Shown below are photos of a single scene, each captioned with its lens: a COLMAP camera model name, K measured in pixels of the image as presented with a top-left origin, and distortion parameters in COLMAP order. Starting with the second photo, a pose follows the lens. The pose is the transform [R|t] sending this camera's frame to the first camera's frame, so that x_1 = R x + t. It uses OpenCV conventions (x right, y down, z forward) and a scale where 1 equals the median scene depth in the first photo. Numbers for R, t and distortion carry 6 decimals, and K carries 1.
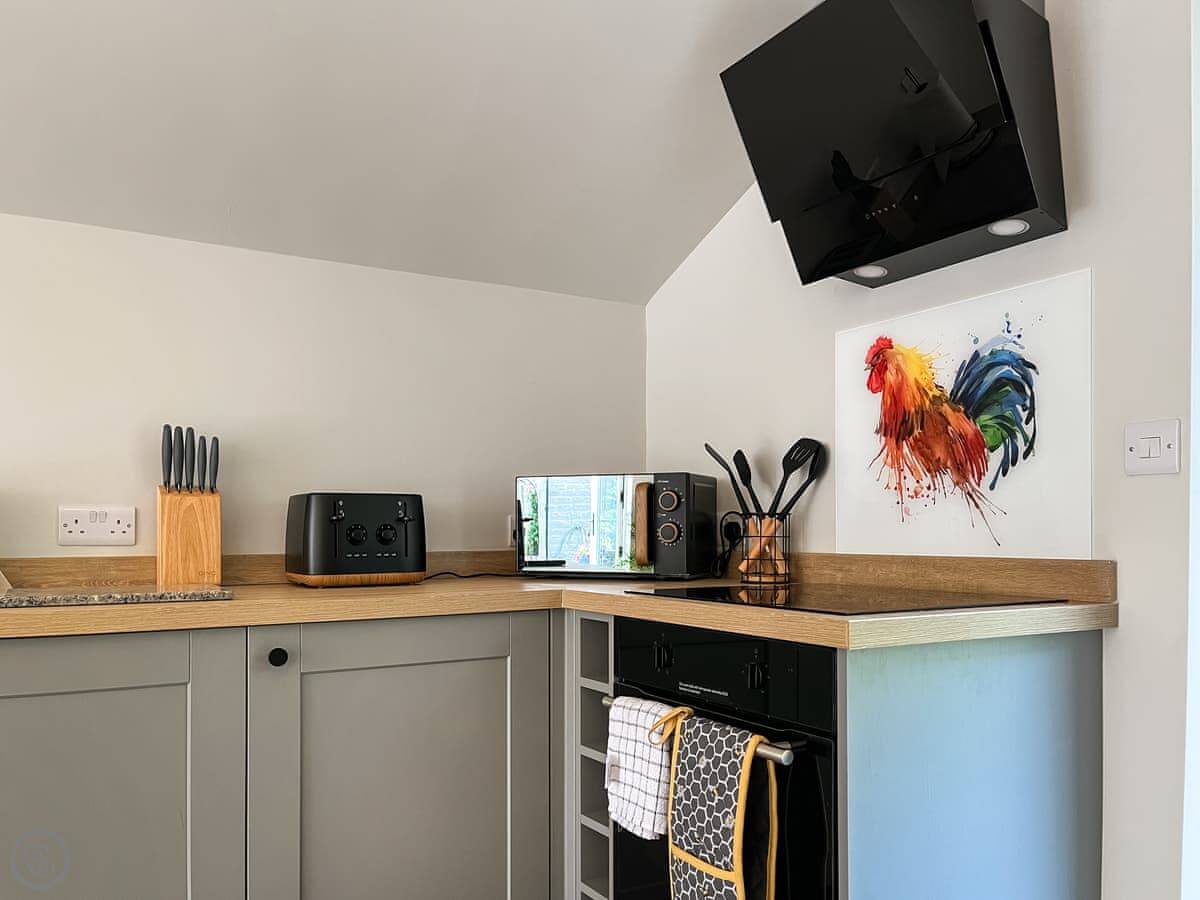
lens RADIAL K [[949.4, 0, 602.0], [0, 949.4, 504.3], [0, 0, 1]] dist [0.030325, -0.101676]
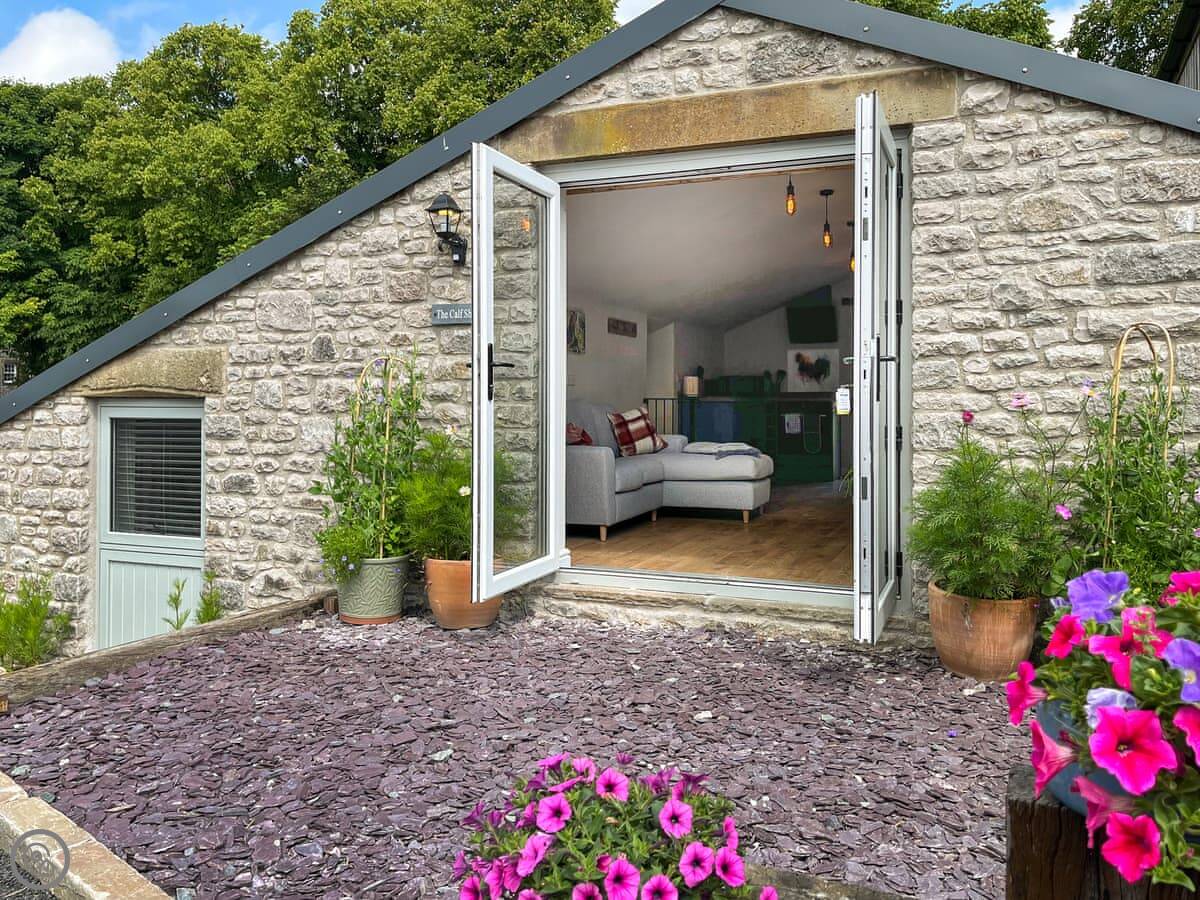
lens RADIAL K [[978.4, 0, 601.1], [0, 978.4, 392.0], [0, 0, 1]] dist [0.085790, -0.116688]
pose [[0.792007, 0.002513, 0.610507, -4.594839], [-0.015263, 0.999760, 0.015685, -0.022153], [-0.610321, -0.021741, 0.791856, -3.174517]]
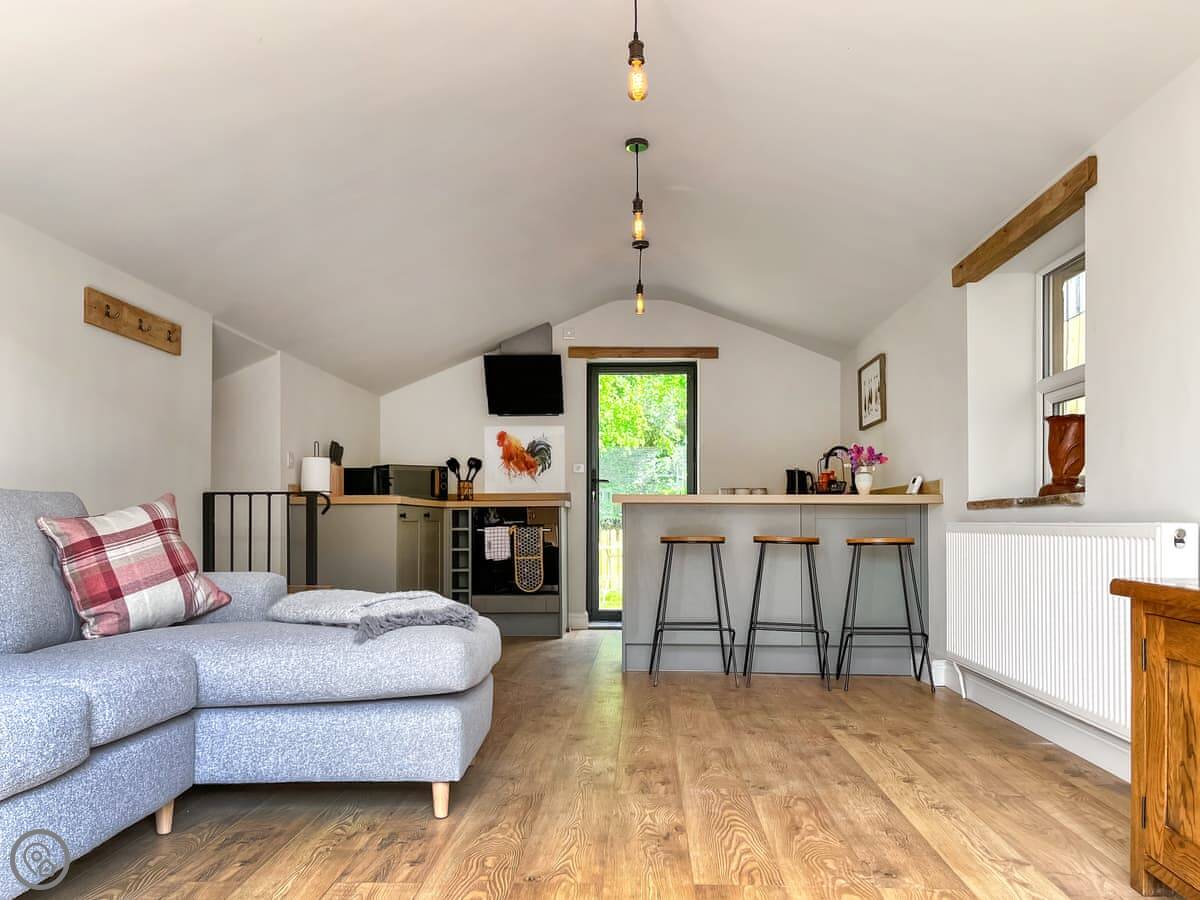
lens RADIAL K [[949.4, 0, 602.0], [0, 949.4, 504.3], [0, 0, 1]] dist [0.030325, -0.101676]
pose [[0.532126, 0.013155, 0.846563, -2.720574], [-0.017850, 0.999831, -0.004316, 0.112403], [-0.846477, -0.012815, 0.532271, -1.291222]]
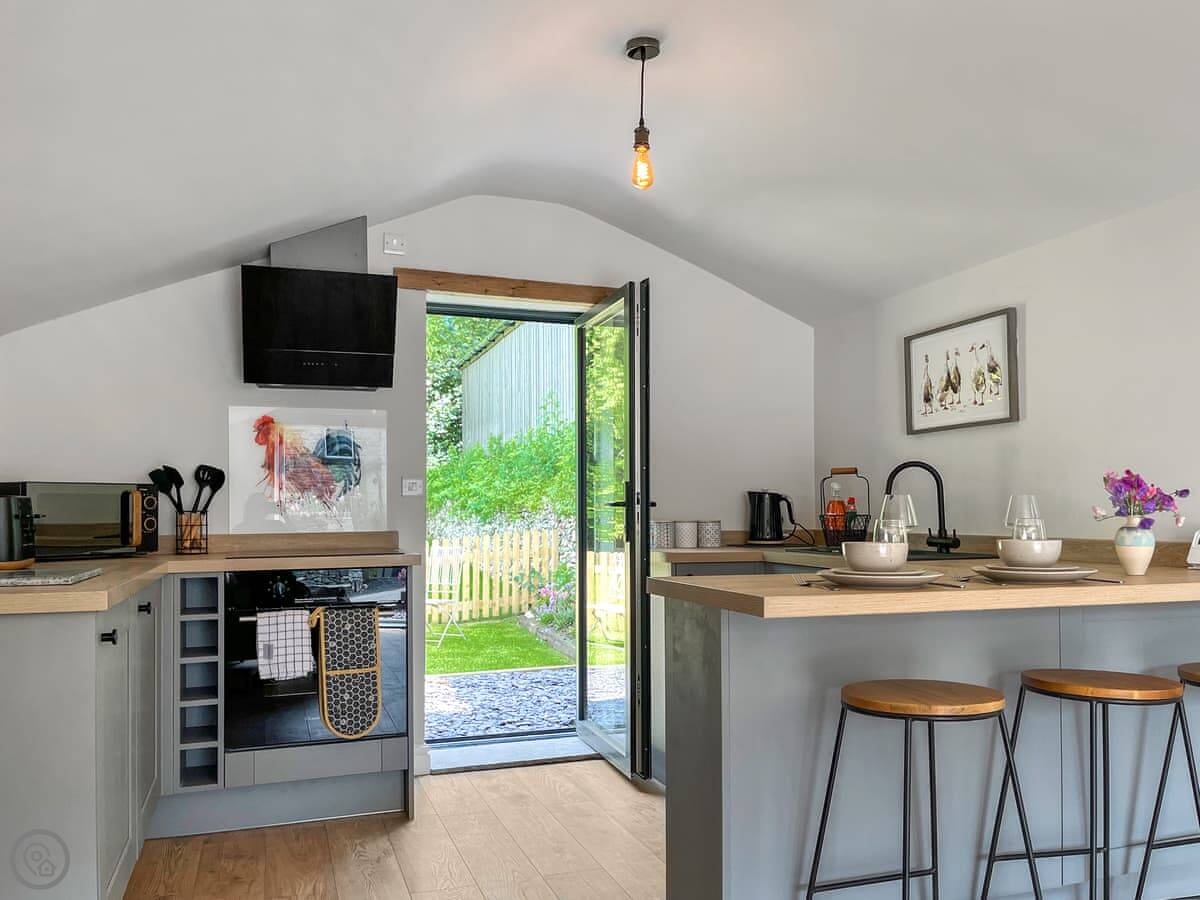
lens RADIAL K [[949.4, 0, 602.0], [0, 949.4, 504.3], [0, 0, 1]] dist [0.030325, -0.101676]
pose [[0.180340, 0.002604, 0.983601, -1.551018], [-0.017068, 0.999854, 0.000483, -0.017590], [-0.983456, -0.016875, 0.180358, 0.026370]]
